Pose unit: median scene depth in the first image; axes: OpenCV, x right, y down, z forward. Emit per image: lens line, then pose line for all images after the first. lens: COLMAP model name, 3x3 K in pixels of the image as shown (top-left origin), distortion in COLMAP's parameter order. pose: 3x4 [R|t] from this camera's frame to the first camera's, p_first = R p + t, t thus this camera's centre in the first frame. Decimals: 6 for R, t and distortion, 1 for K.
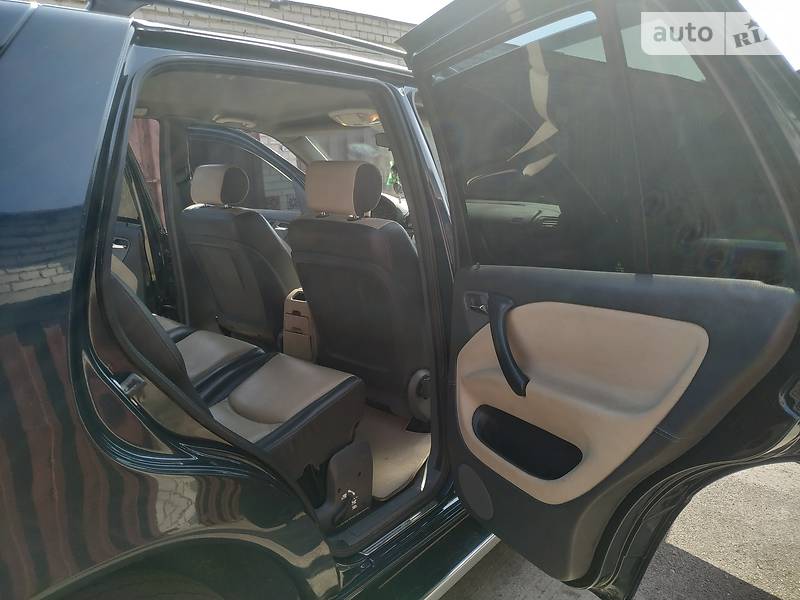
lens RADIAL K [[577.9, 0, 399.5], [0, 577.9, 298.8], [0, 0, 1]] dist [-0.007821, -0.009723]
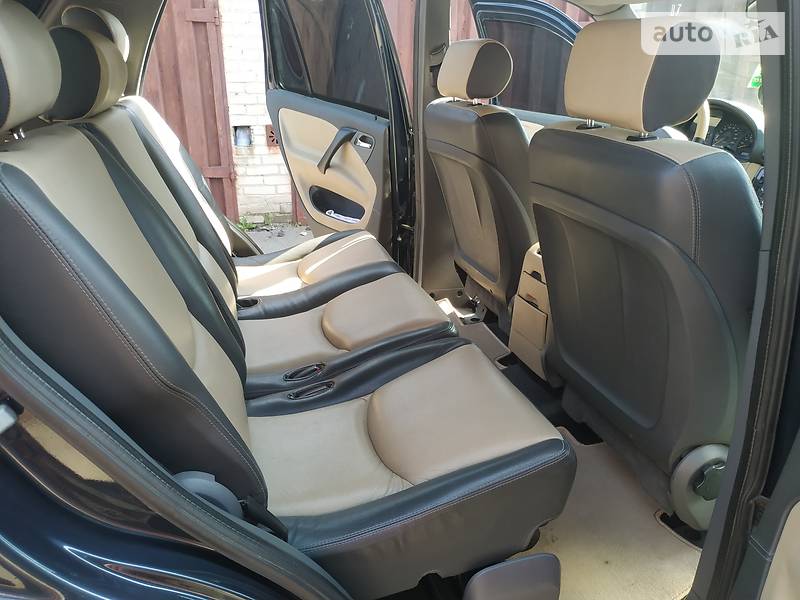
lens RADIAL K [[577.9, 0, 403.3], [0, 577.9, 302.4], [0, 0, 1]] dist [-0.007821, -0.009723]
pose [[0.843168, 0.239978, -0.481122, 0.021185], [-0.166299, 0.967385, 0.191080, -0.055411], [0.511285, -0.081102, 0.855576, 0.412656]]
